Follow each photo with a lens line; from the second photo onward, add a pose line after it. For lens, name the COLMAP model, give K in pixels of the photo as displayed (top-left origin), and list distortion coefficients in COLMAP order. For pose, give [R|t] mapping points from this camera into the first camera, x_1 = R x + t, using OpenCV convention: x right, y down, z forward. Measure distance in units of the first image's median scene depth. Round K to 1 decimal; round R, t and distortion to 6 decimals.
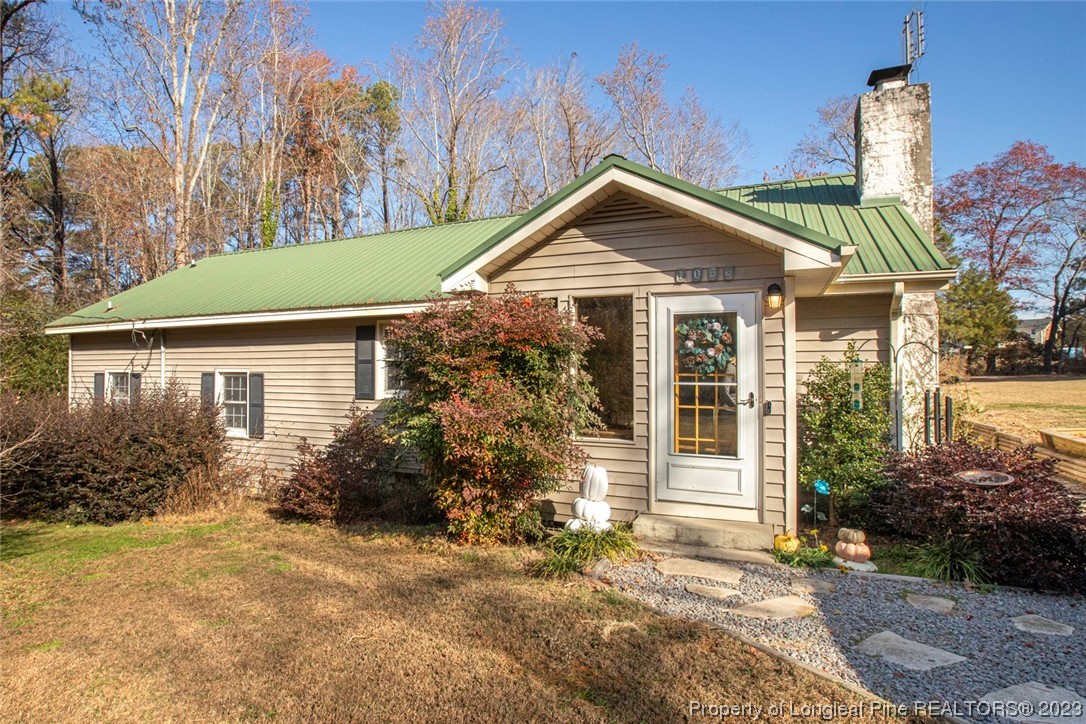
lens RADIAL K [[495.5, 0, 543.4], [0, 495.5, 367.0], [0, 0, 1]] dist [0.002447, 0.002412]
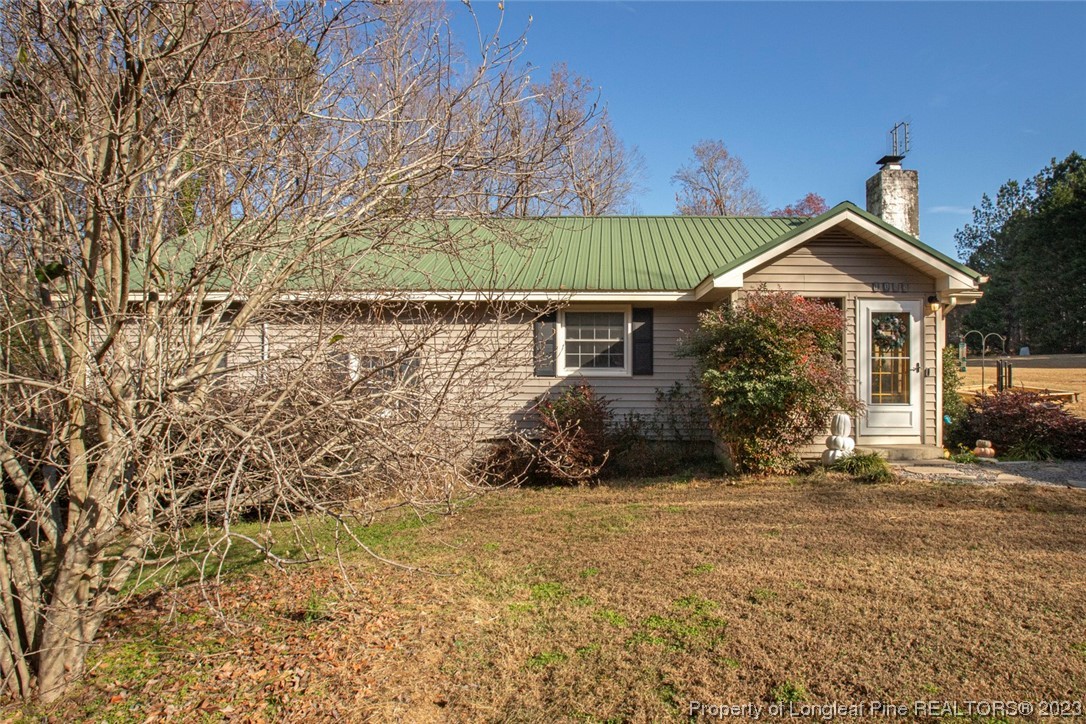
lens RADIAL K [[495.5, 0, 543.2], [0, 495.5, 359.2], [0, 0, 1]] dist [0.002447, 0.002412]
pose [[0.925639, 0.001784, 0.378404, -1.225562], [-0.004232, 0.999975, 0.005639, 0.032905], [-0.378385, -0.006822, 0.925623, -0.023316]]
